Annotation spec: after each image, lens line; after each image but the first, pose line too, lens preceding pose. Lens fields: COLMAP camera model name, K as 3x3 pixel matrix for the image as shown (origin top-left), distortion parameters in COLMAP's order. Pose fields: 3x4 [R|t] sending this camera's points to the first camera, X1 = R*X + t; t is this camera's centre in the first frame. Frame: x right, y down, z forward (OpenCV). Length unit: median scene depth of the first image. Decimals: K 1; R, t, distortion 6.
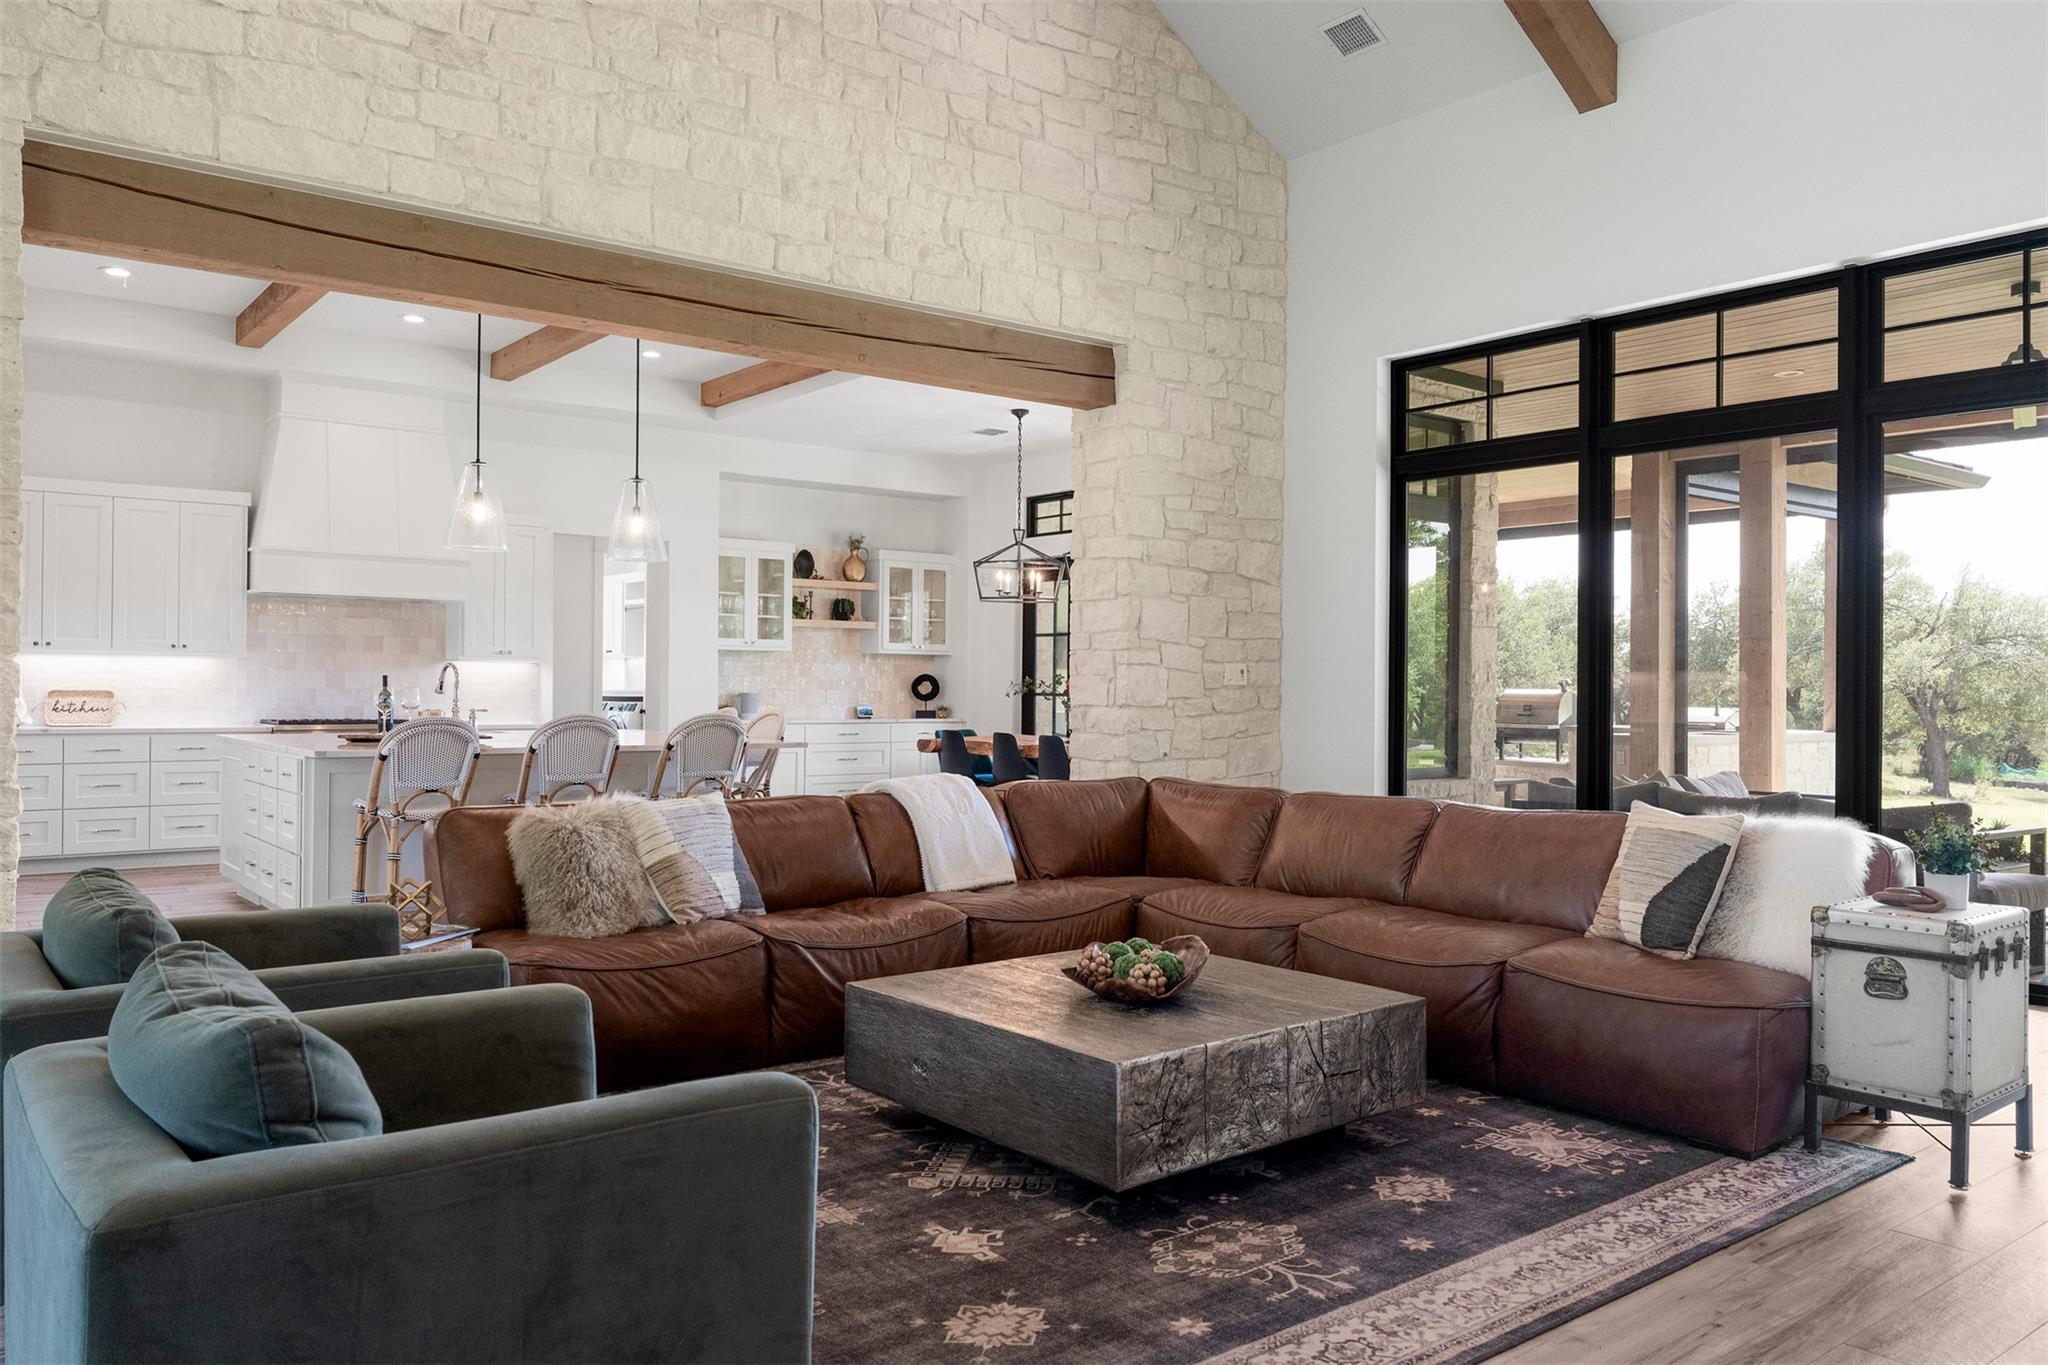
lens RADIAL K [[1483.9, 0, 1029.3], [0, 1483.9, 678.9], [0, 0, 1]] dist [-0.000825, 0.003474]
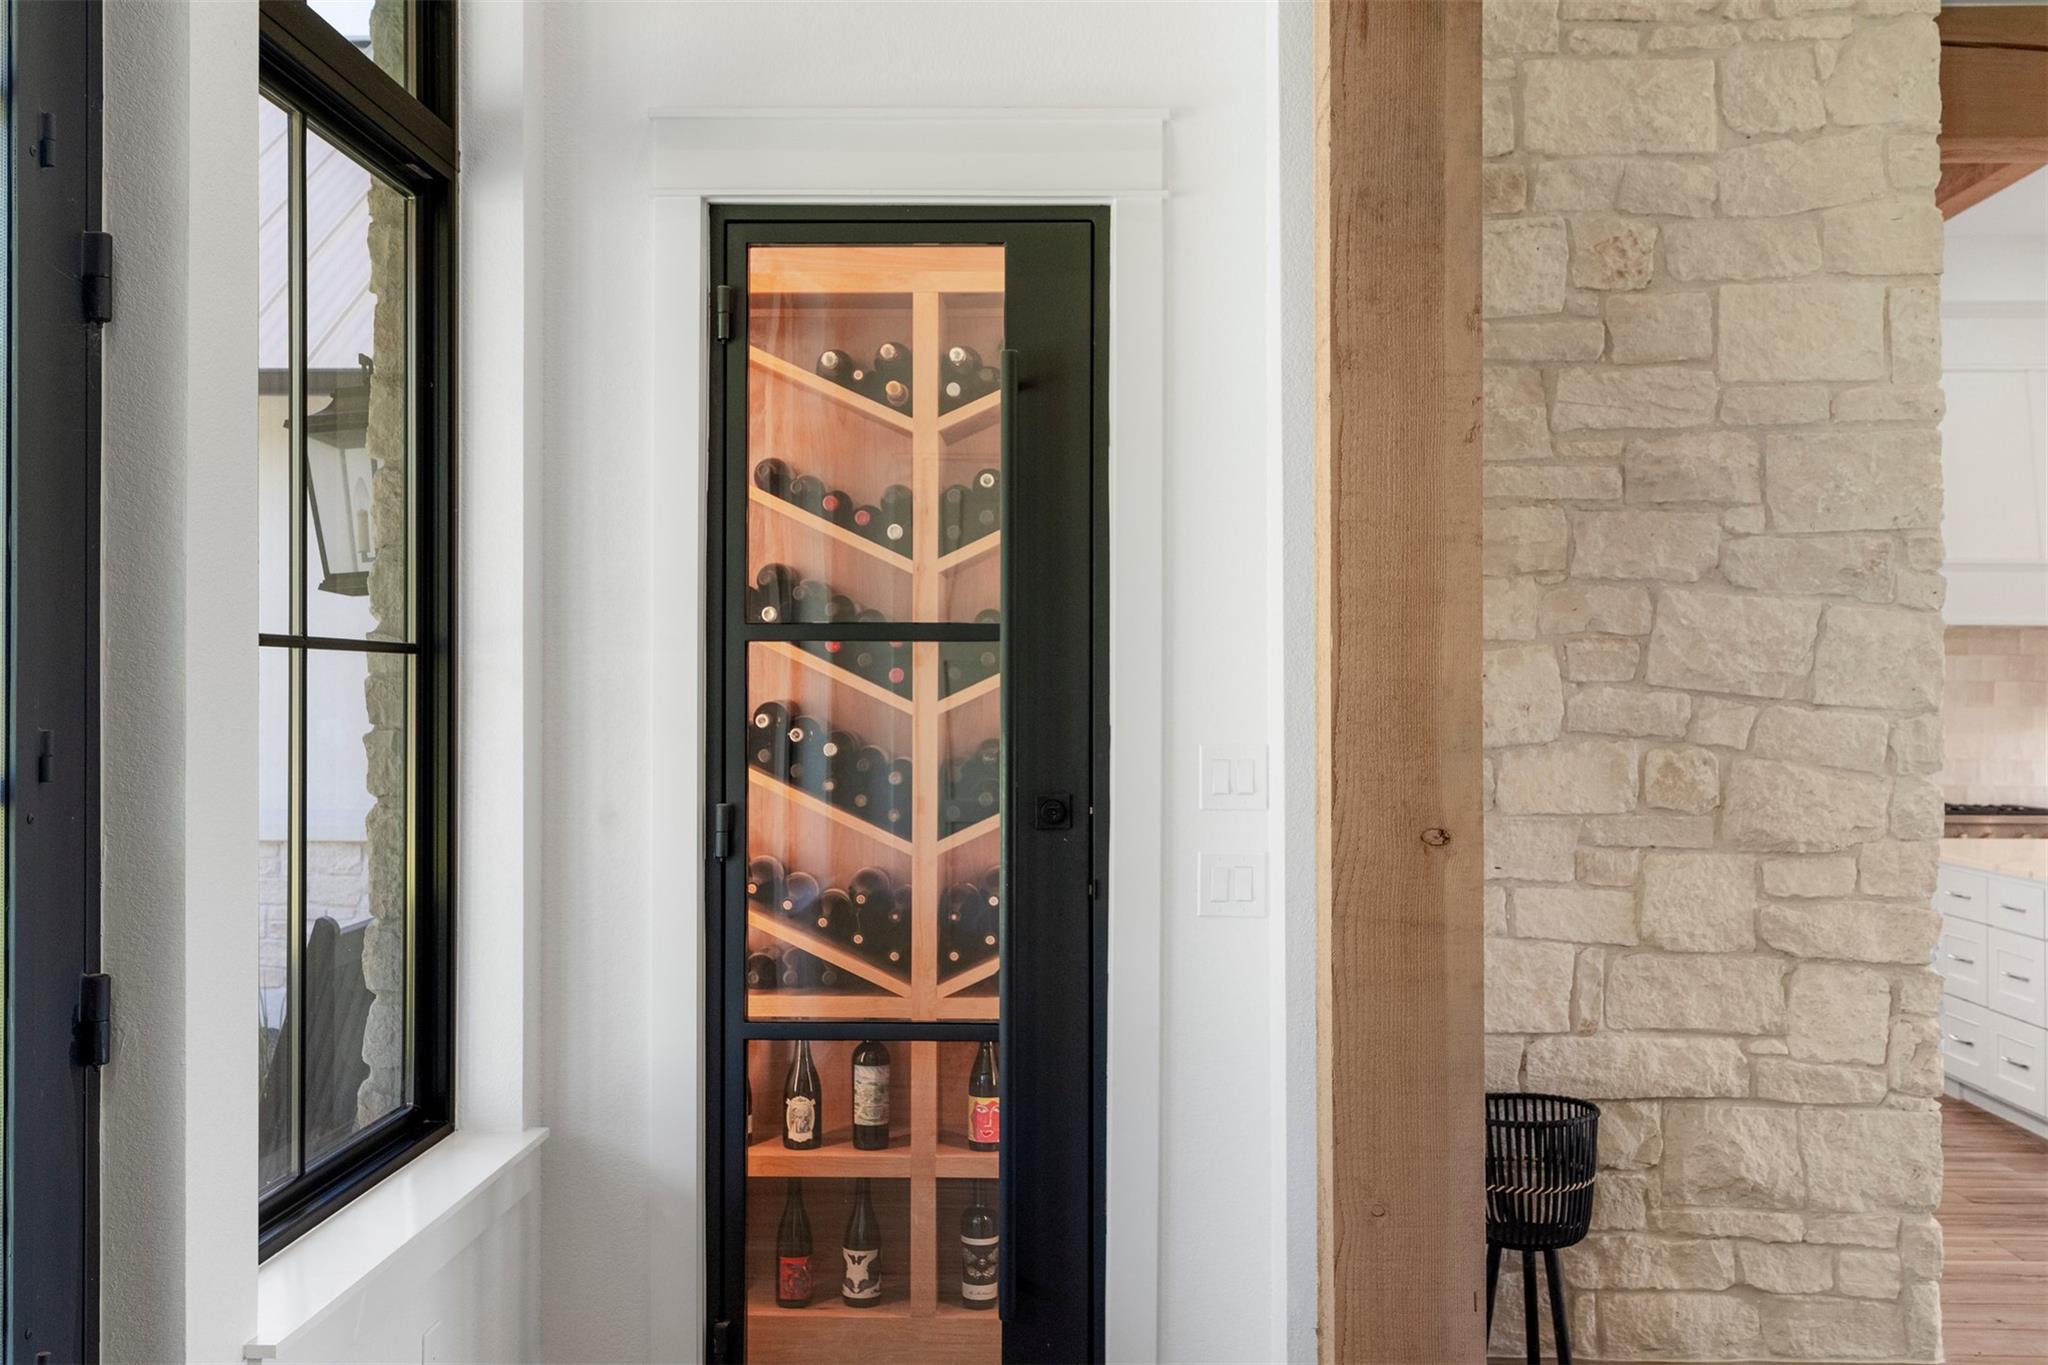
lens RADIAL K [[2035.7, 0, 1024.0], [0, 2035.7, 682.5], [0, 0, 1]] dist [0.000201, -0.004154]
pose [[0.766192, -0.008216, -0.642559, -0.260684], [0.004974, 0.999964, -0.006856, -0.034305], [0.642592, 0.002057, 0.766206, 0.018400]]
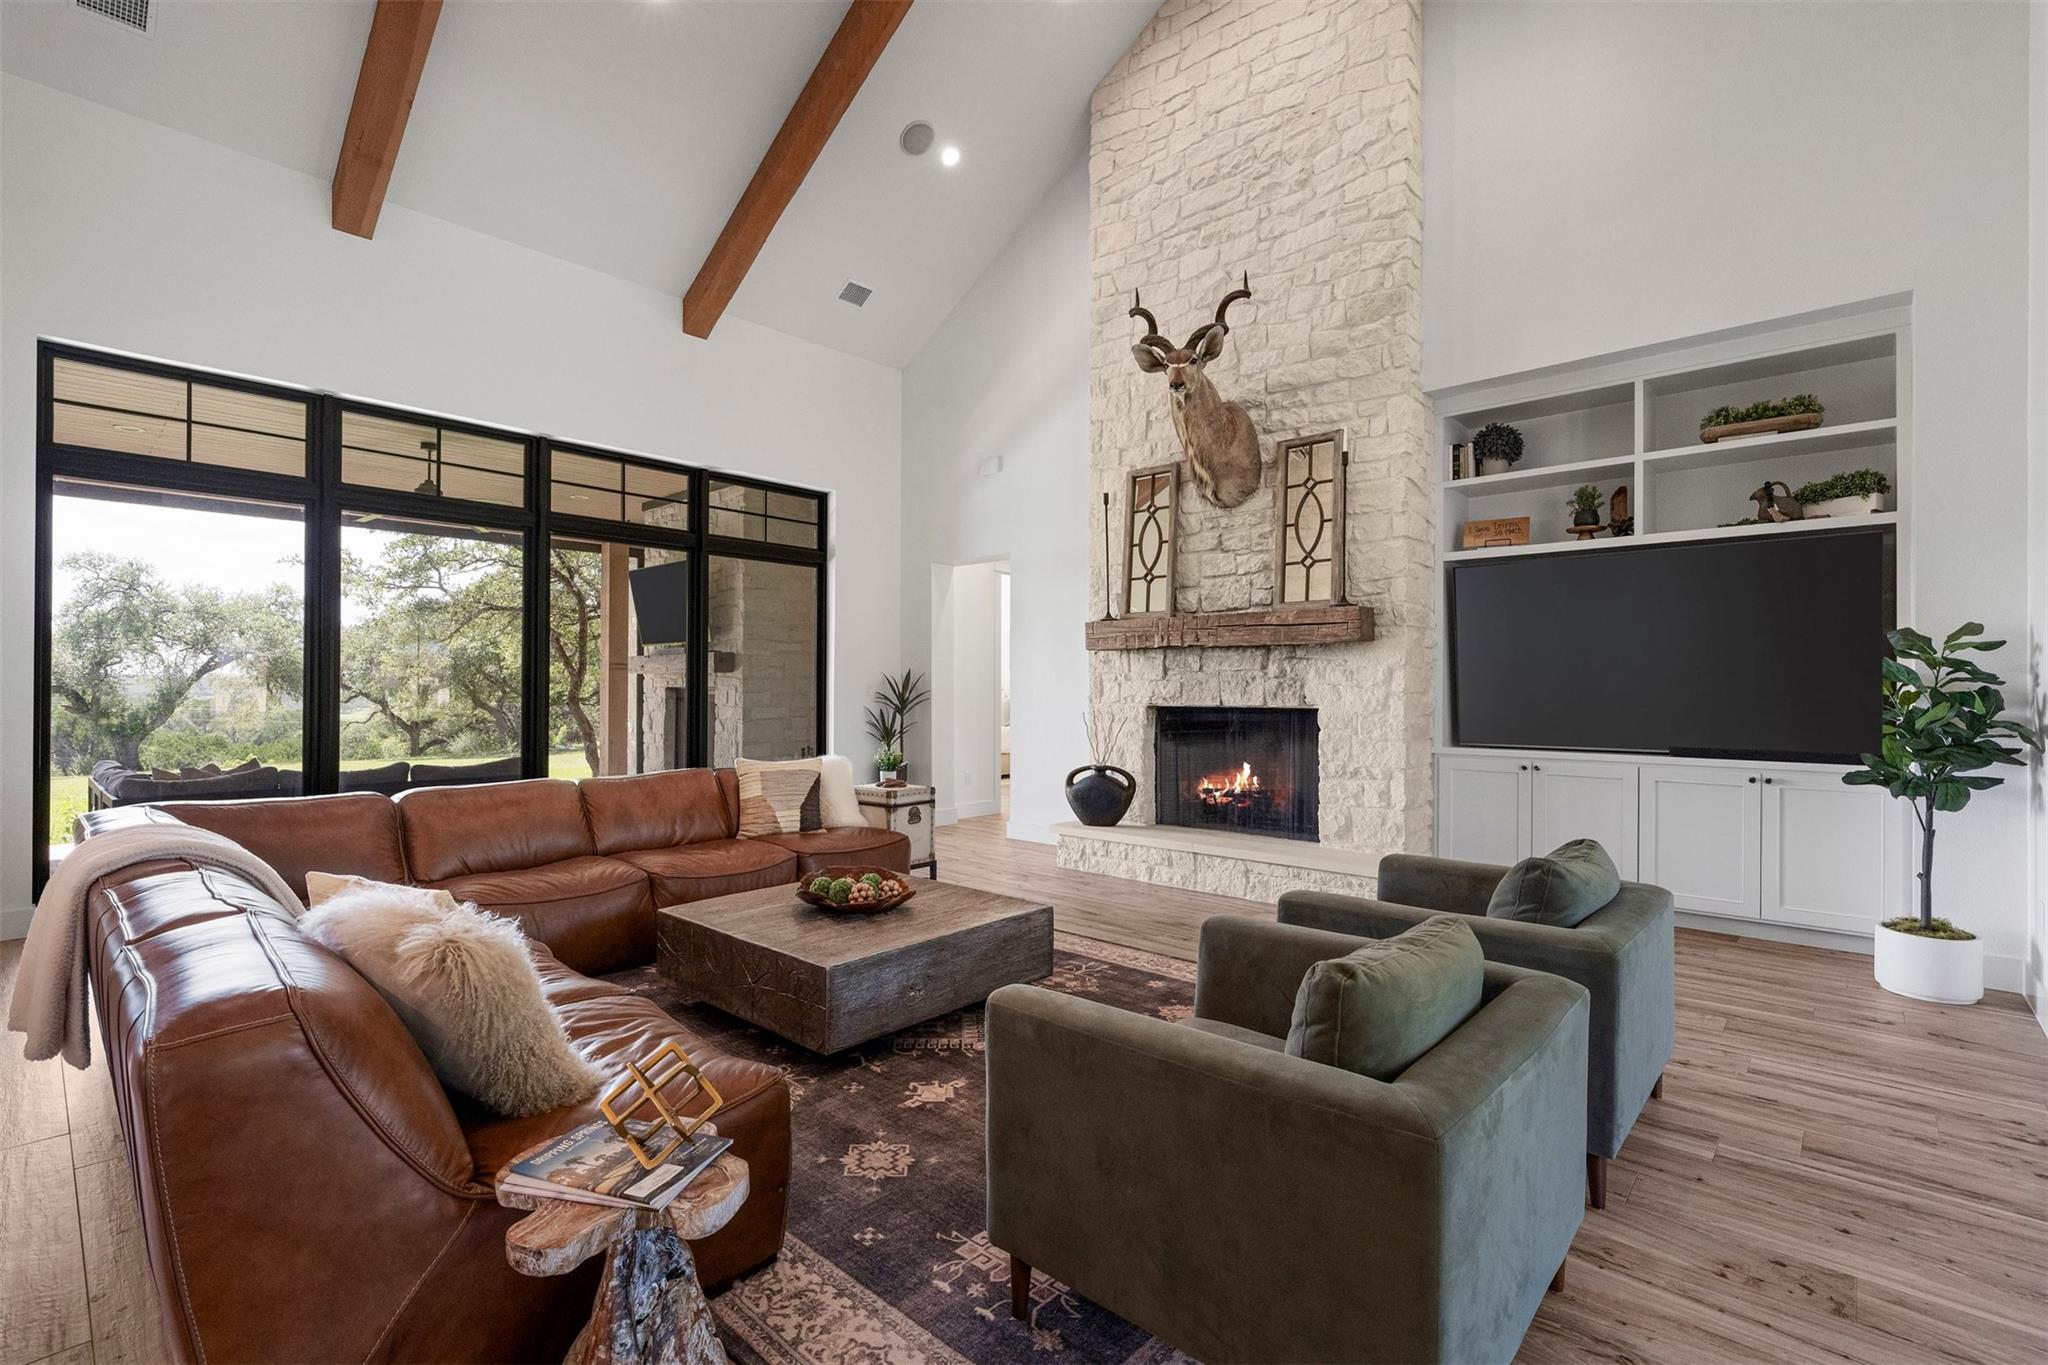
lens RADIAL K [[922.1, 0, 1024.0], [0, 922.1, 682.5], [0, 0, 1]] dist [-0.001878, 0.000509]
pose [[-0.164193, -0.000454, 0.986428, -0.452887], [-0.010043, 0.999949, -0.001212, -0.006700], [-0.986377, -0.010106, -0.164189, 0.522463]]
